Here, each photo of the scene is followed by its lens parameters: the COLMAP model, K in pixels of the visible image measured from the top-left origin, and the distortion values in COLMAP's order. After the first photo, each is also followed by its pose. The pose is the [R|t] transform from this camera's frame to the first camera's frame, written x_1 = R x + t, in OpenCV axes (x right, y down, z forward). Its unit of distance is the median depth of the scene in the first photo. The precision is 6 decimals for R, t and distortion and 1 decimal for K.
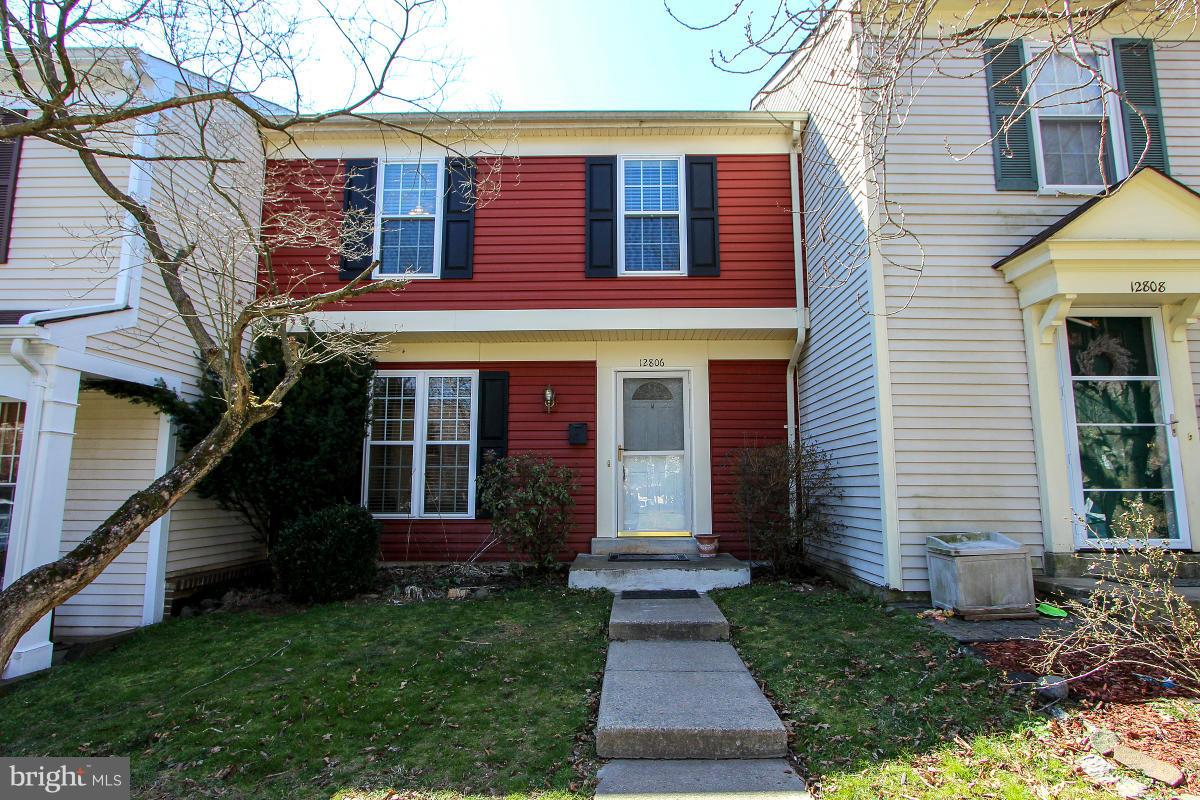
lens RADIAL K [[564.6, 0, 606.0], [0, 564.6, 404.4], [0, 0, 1]] dist [-0.025743, -0.000566]
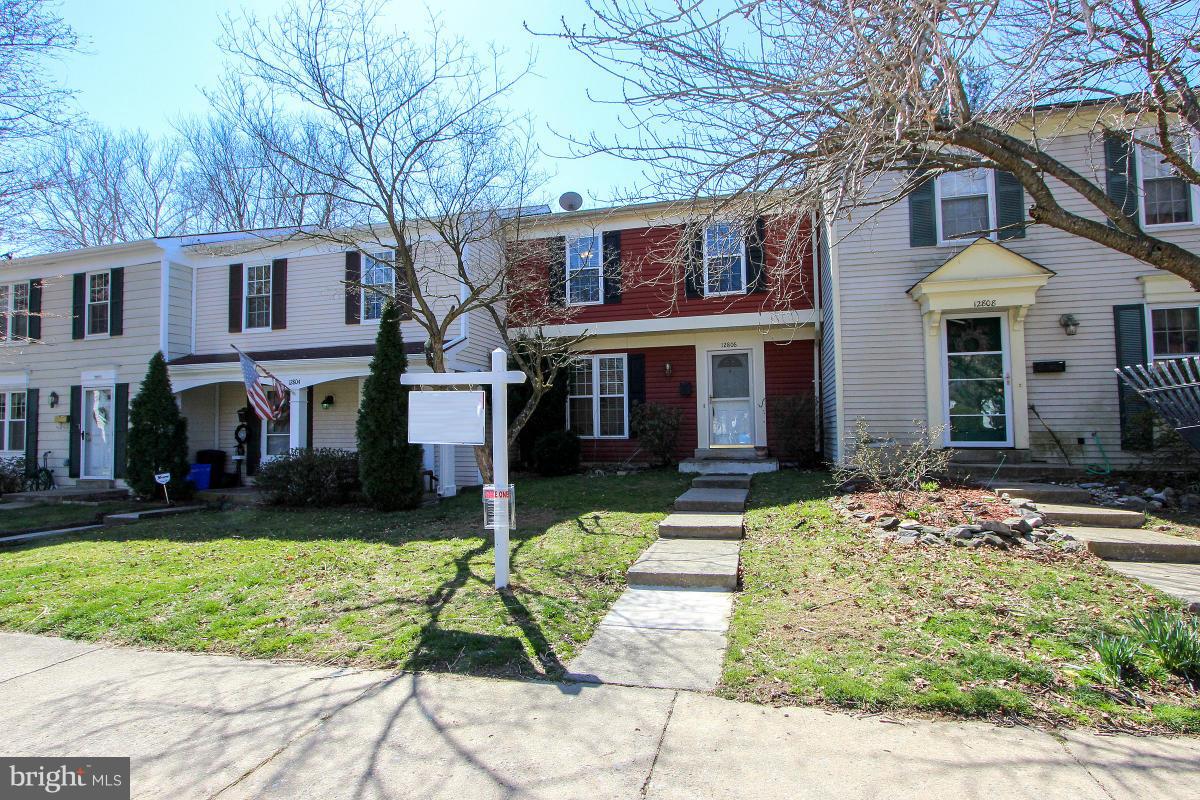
lens RADIAL K [[564.6, 0, 603.9], [0, 564.6, 398.0], [0, 0, 1]] dist [-0.025743, -0.000566]
pose [[0.964289, -0.022256, -0.263915, 0.172243], [0.045170, 0.995684, 0.081075, -0.074221], [0.260972, -0.090101, 0.961132, -0.752165]]
